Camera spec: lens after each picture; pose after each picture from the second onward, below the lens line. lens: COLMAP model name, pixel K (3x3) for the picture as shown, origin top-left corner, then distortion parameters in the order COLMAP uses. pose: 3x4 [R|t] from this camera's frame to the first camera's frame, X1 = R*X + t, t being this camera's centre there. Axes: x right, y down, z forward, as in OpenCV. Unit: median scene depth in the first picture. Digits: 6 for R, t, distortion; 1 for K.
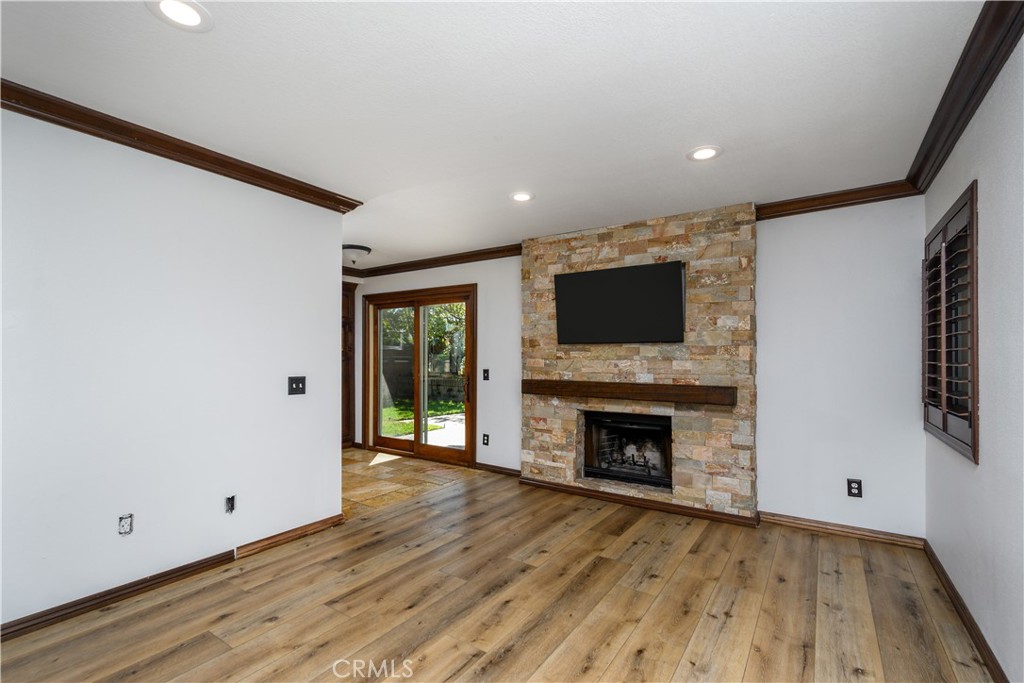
lens RADIAL K [[458.7, 0, 505.7], [0, 458.7, 355.3], [0, 0, 1]] dist [0.004635, -0.000386]
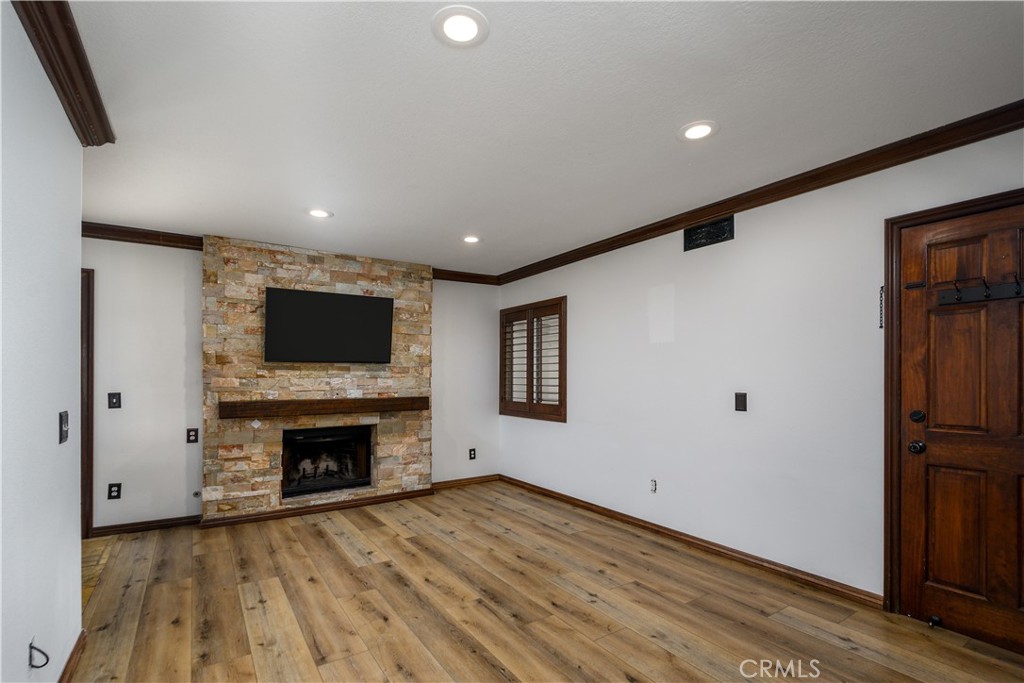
lens RADIAL K [[472.6, 0, 501.7], [0, 472.6, 374.5], [0, 0, 1]] dist [-0.000731, -0.001719]
pose [[0.386738, -0.002825, 0.922185, -0.648278], [-0.002965, 0.999986, 0.004307, -0.004432], [-0.922185, -0.004400, 0.386724, 0.209768]]
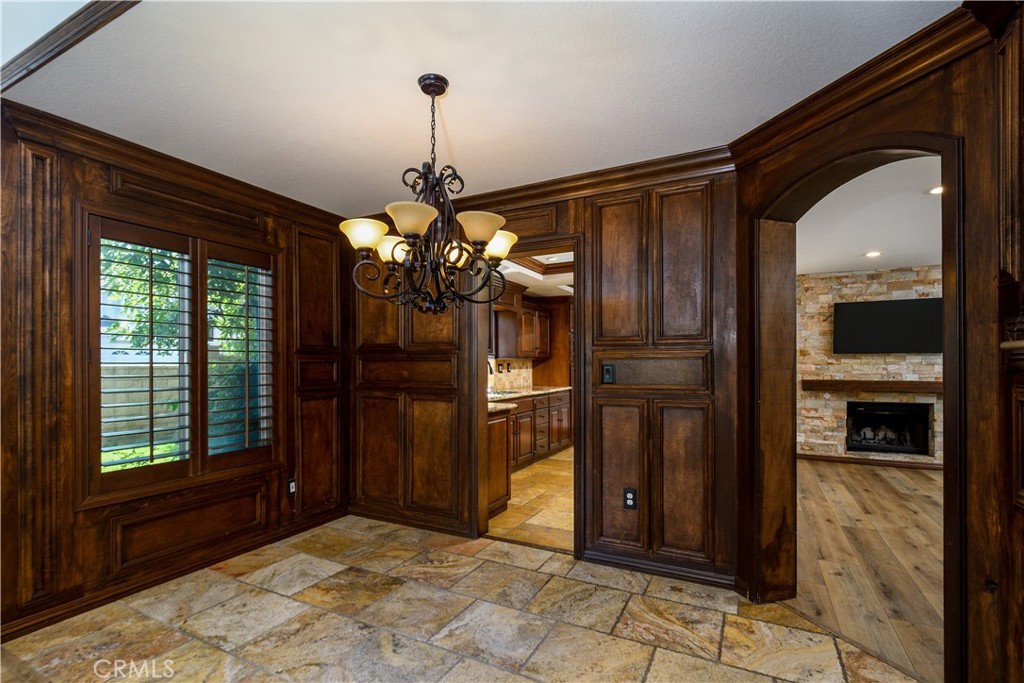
lens RADIAL K [[472.6, 0, 516.0], [0, 472.6, 364.9], [0, 0, 1]] dist [-0.000731, -0.001719]
pose [[0.992301, -0.003690, 0.123792, -1.110557], [0.003059, 0.999981, 0.005290, -0.001267], [-0.123809, -0.004871, 0.992294, -0.308845]]
